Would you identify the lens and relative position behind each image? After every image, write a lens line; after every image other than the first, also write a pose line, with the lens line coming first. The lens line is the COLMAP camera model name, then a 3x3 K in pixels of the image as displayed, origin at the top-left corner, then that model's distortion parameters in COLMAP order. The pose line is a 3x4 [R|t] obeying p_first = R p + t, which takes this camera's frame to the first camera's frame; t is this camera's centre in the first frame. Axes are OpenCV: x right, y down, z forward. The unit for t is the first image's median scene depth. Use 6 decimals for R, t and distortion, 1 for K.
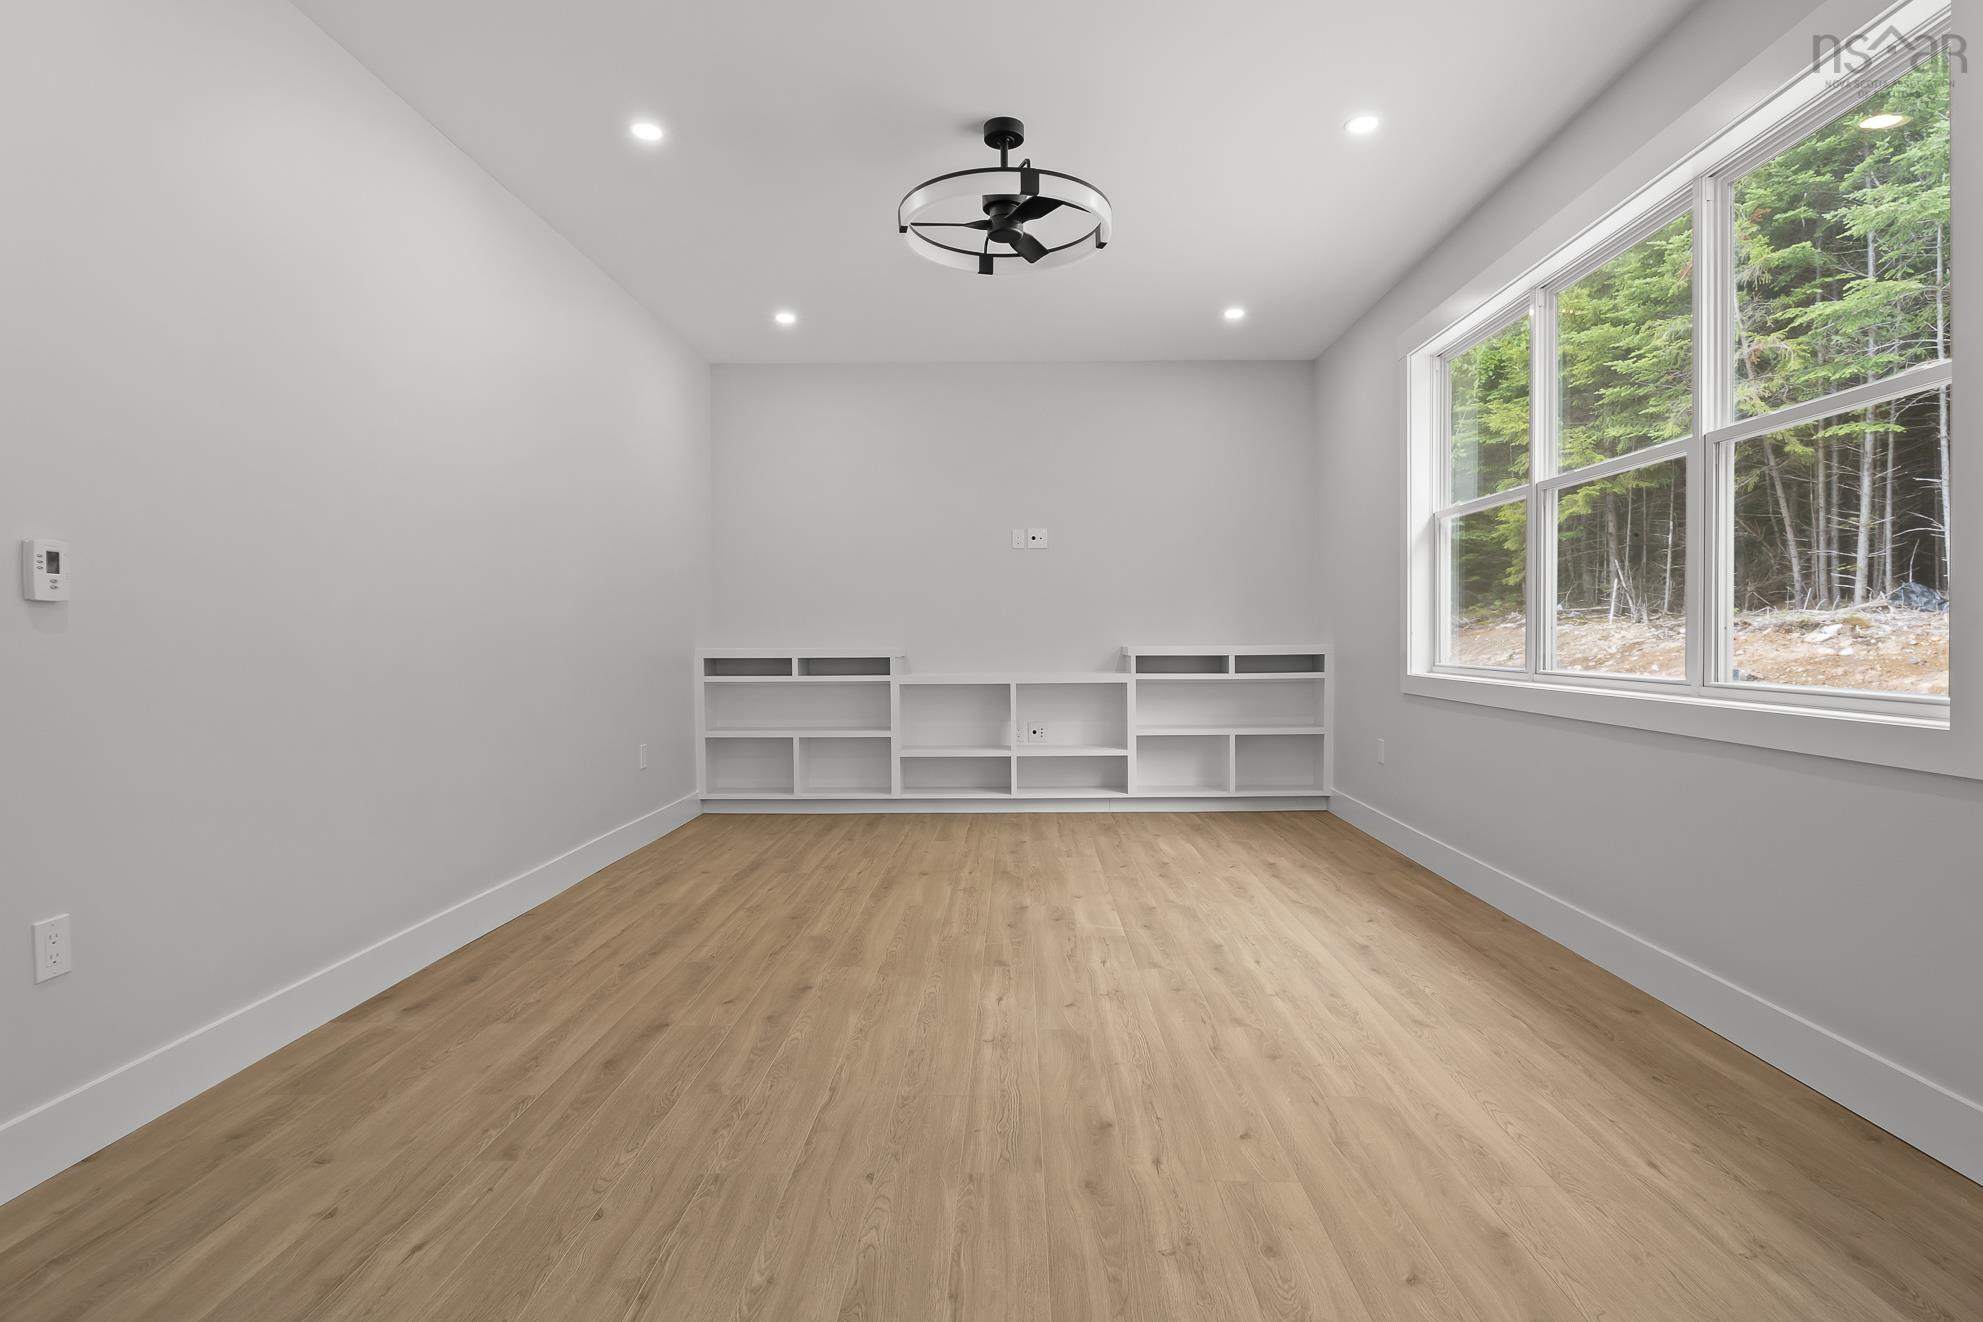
lens RADIAL K [[997.3, 0, 1019.1], [0, 997.3, 665.7], [0, 0, 1]] dist [-0.015365, 0.002286]
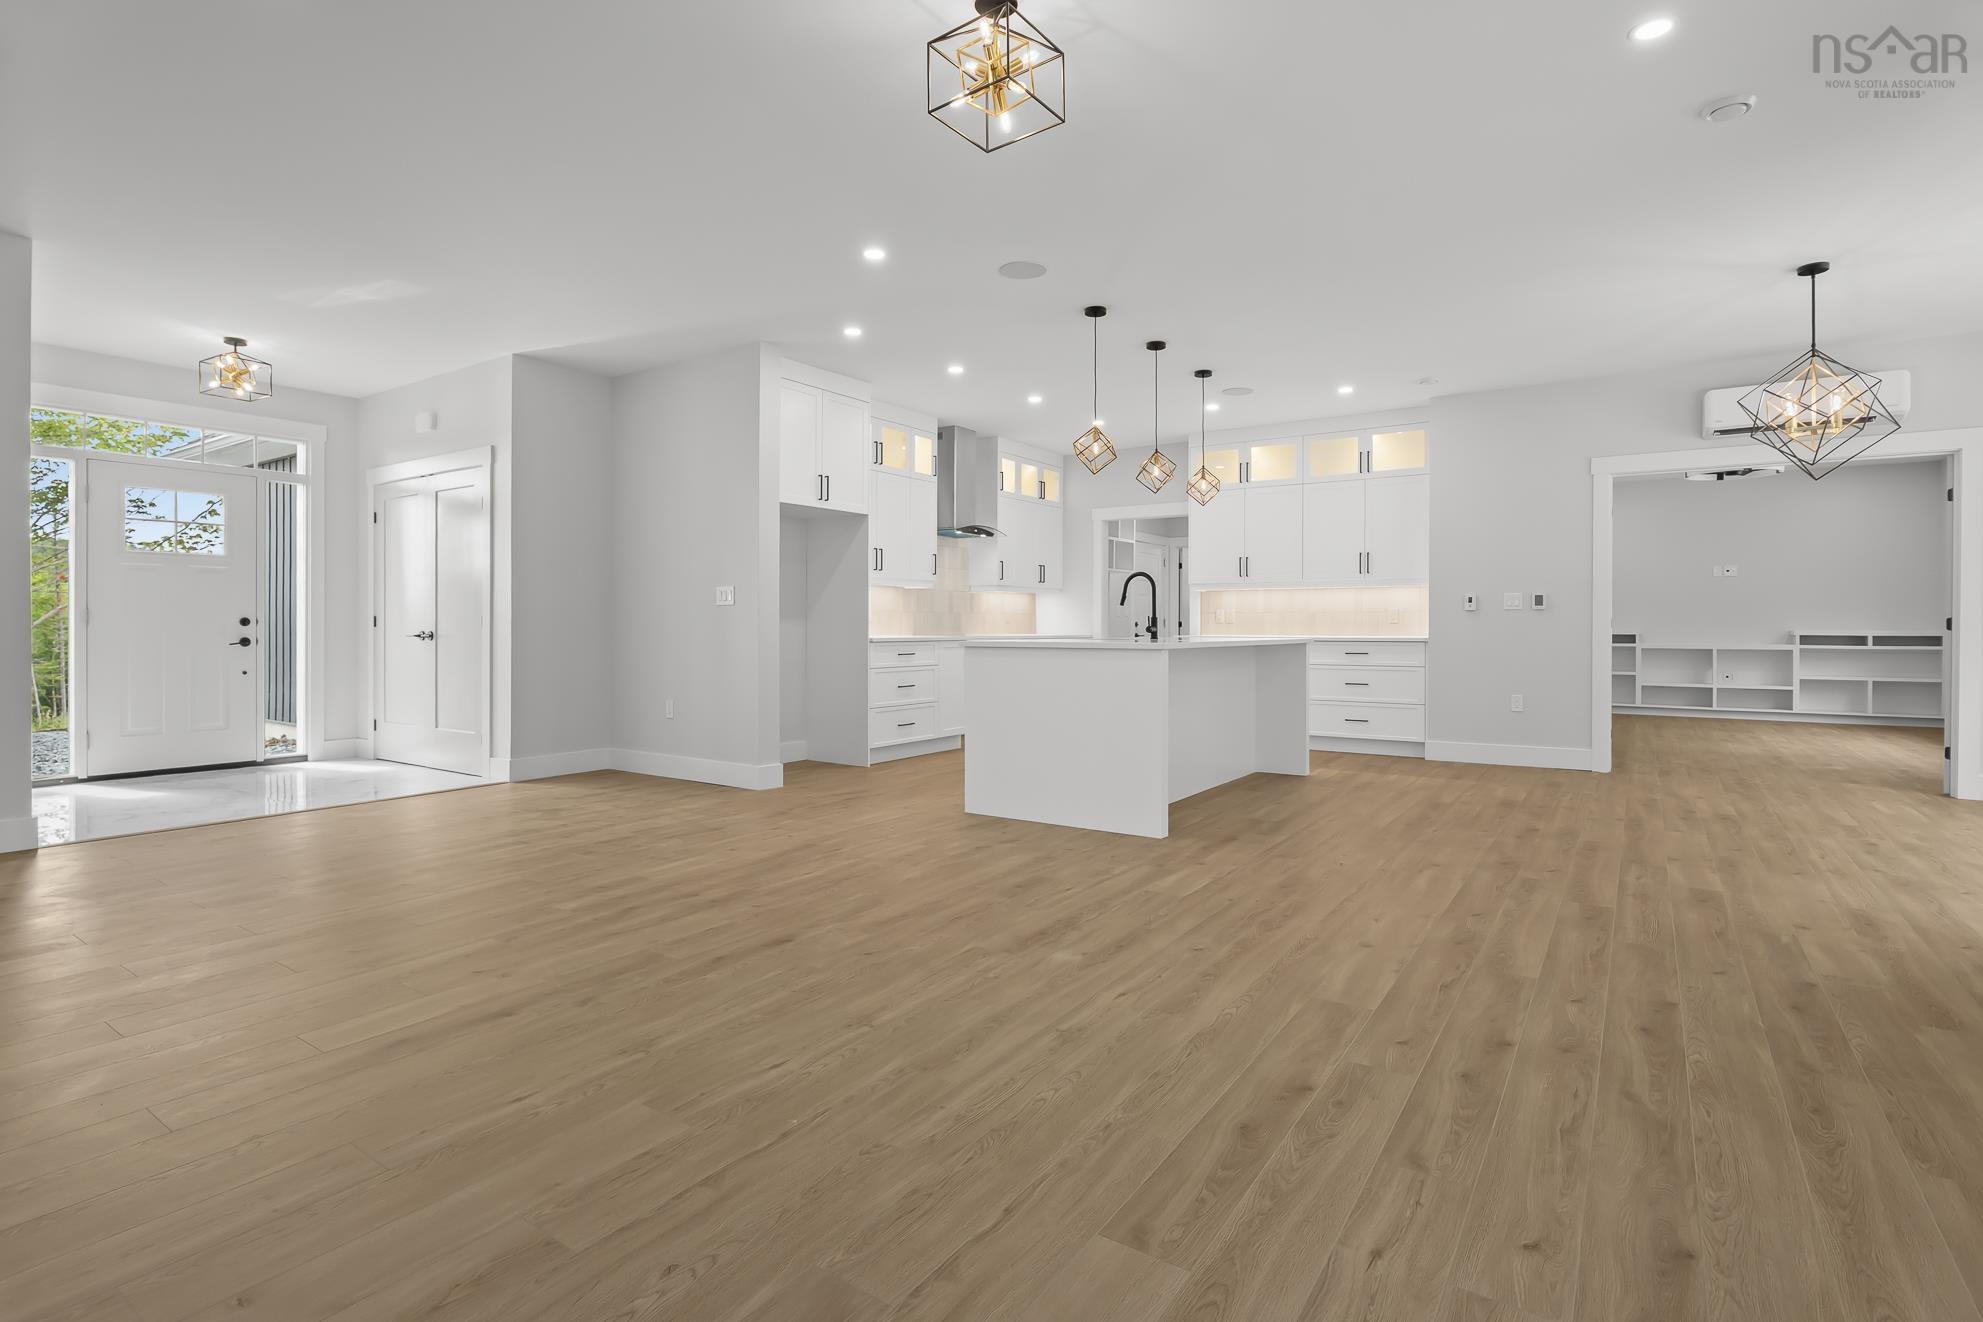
lens RADIAL K [[956.8, 0, 980.9], [0, 956.8, 634.0], [0, 0, 1]] dist [-0.005404, -0.002582]
pose [[0.822134, 0.014556, -0.569108, -0.204940], [-0.026604, 0.999563, -0.012866, 0.084234], [0.568673, 0.025718, 0.822162, -2.133855]]
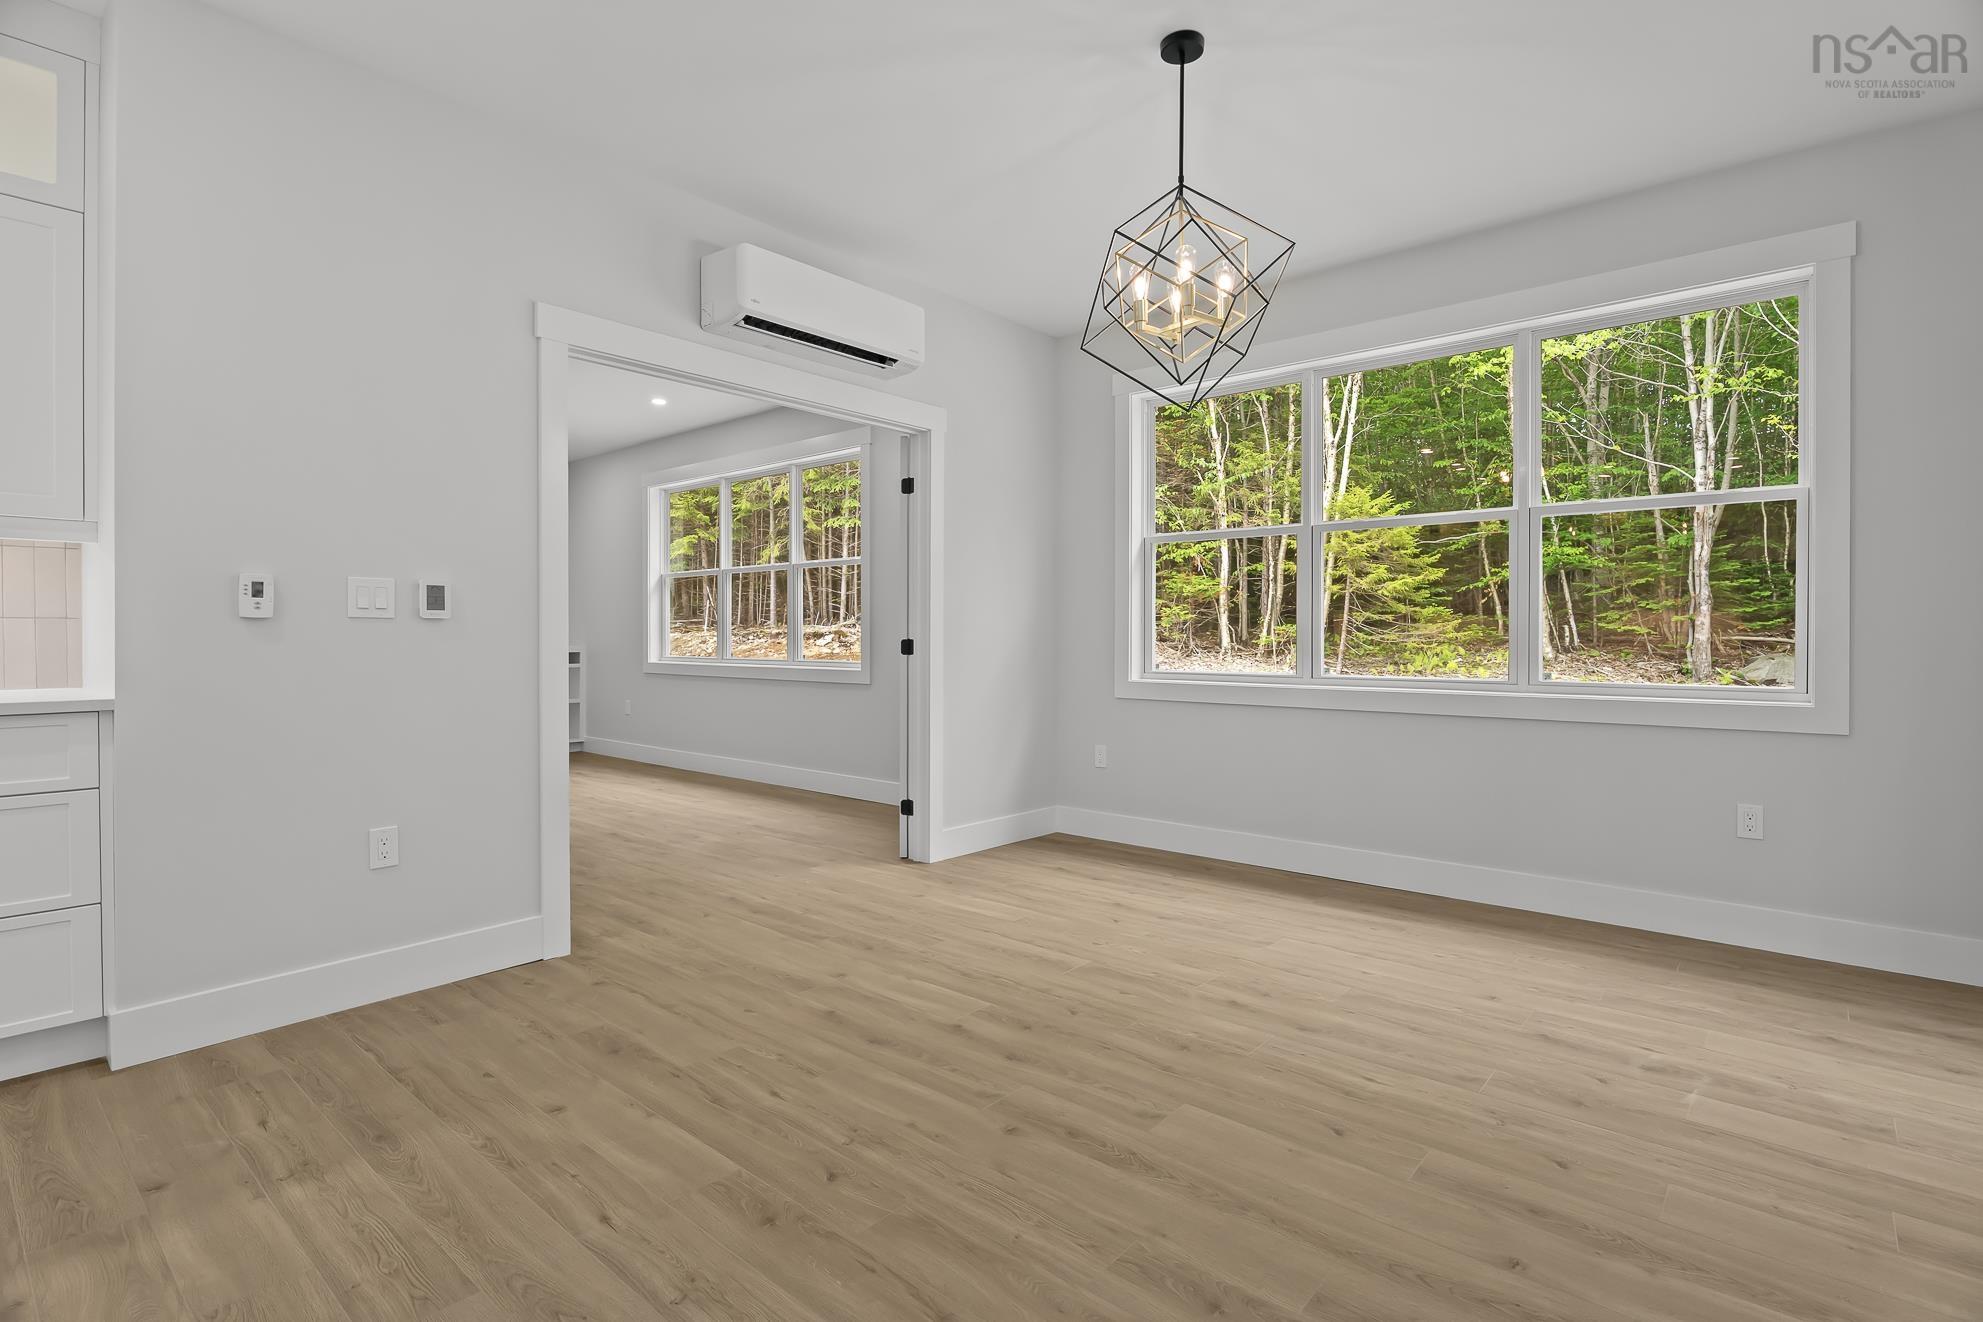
lens RADIAL K [[956.8, 0, 977.9], [0, 956.8, 635.9], [0, 0, 1]] dist [-0.005404, -0.002582]
pose [[0.663127, 0.008923, 0.748454, -0.695152], [0.016744, 0.999502, -0.026751, 0.024690], [-0.748320, 0.030272, 0.662647, -0.815661]]
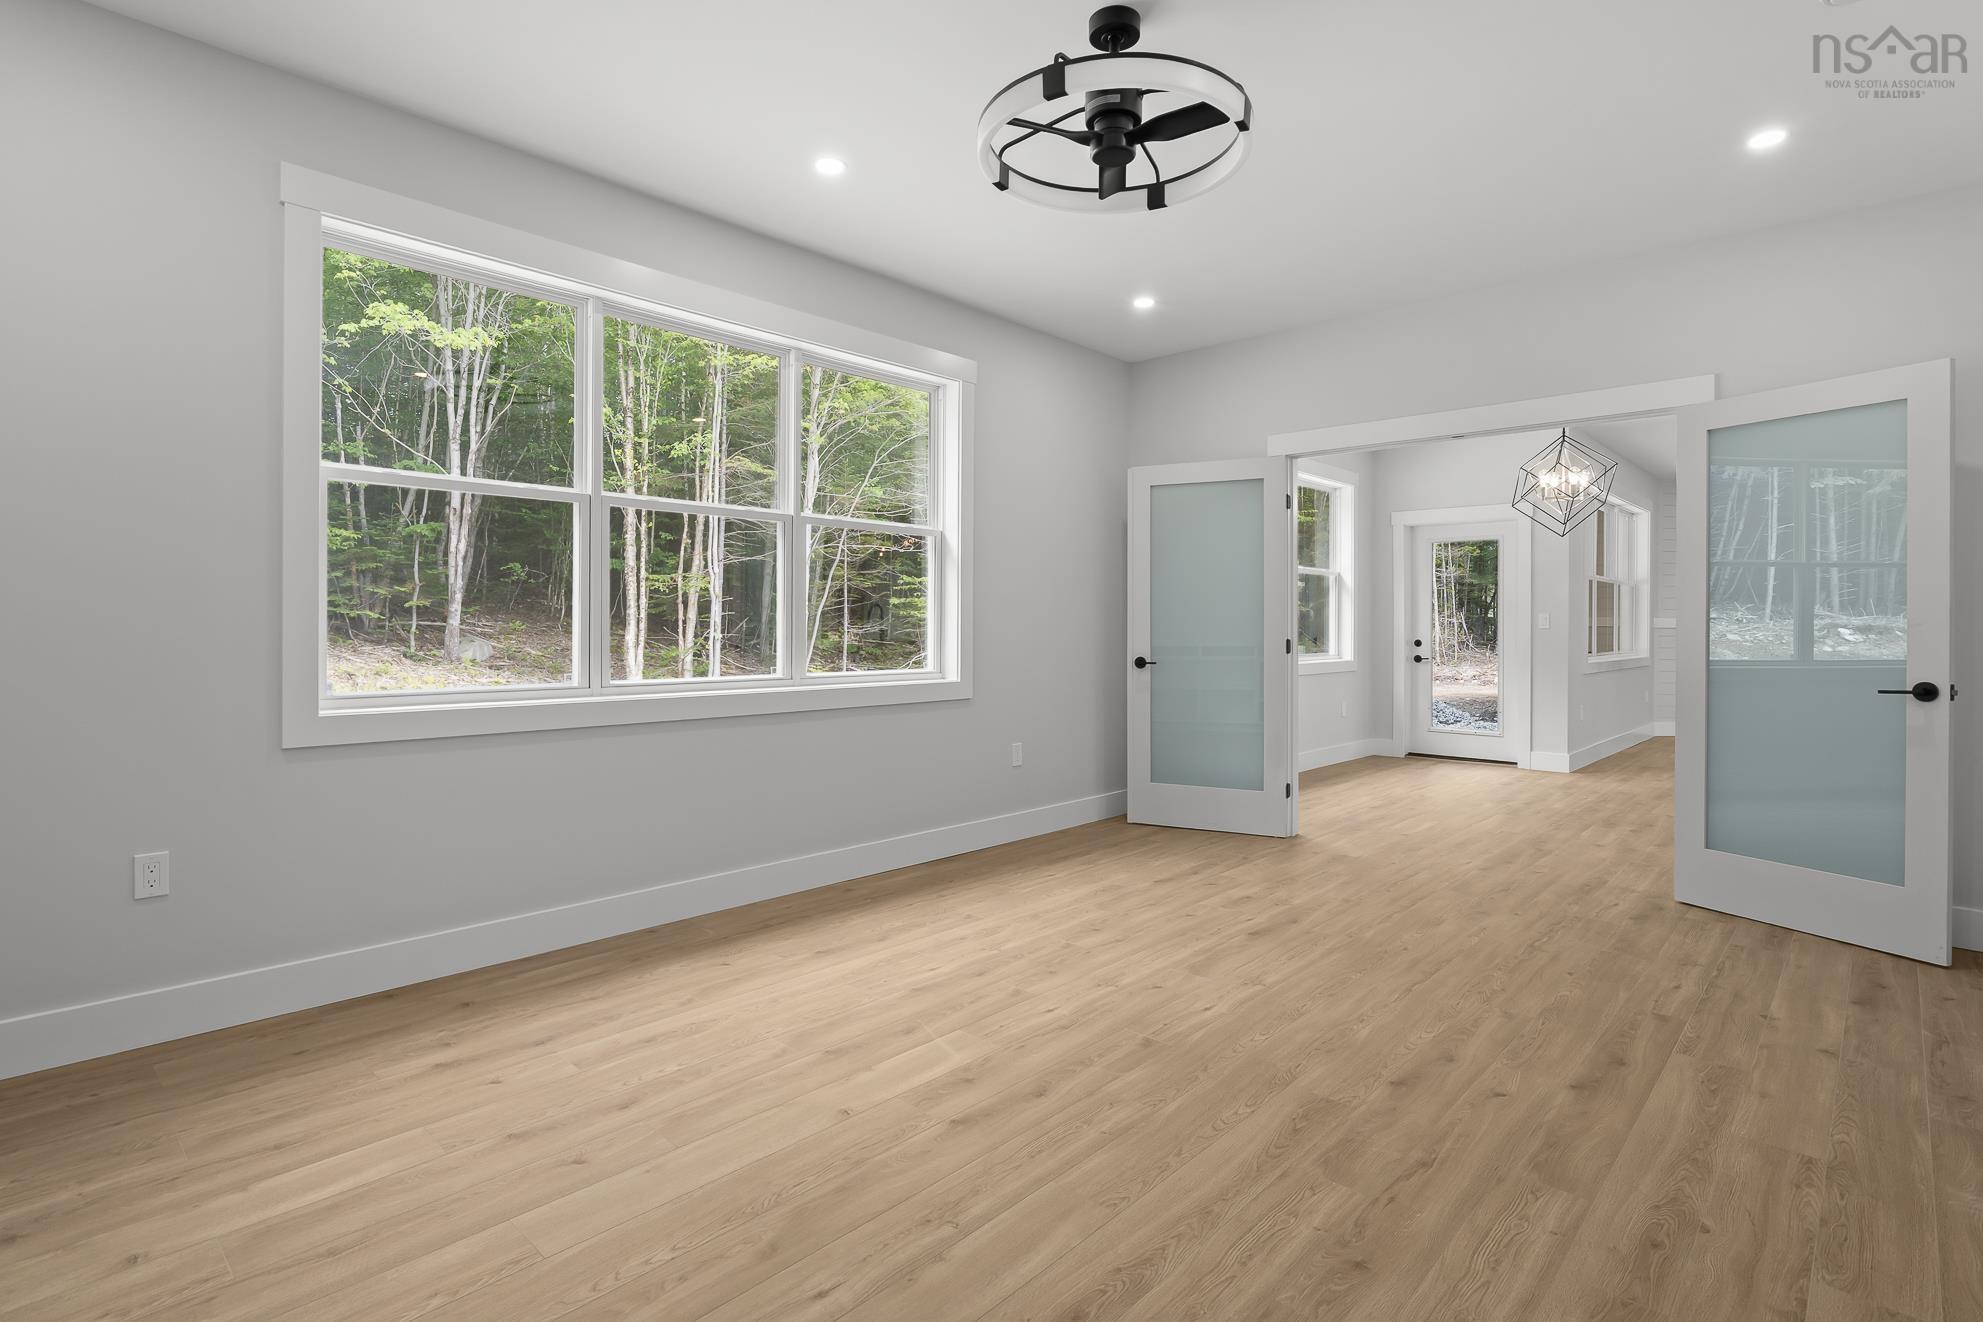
lens RADIAL K [[956.8, 0, 983.6], [0, 956.8, 616.0], [0, 0, 1]] dist [-0.005404, -0.002582]
pose [[-0.728186, 0.008209, 0.685330, -0.442209], [0.020097, 0.999754, 0.009378, -0.067571], [-0.685085, 0.020602, -0.728172, 1.565686]]
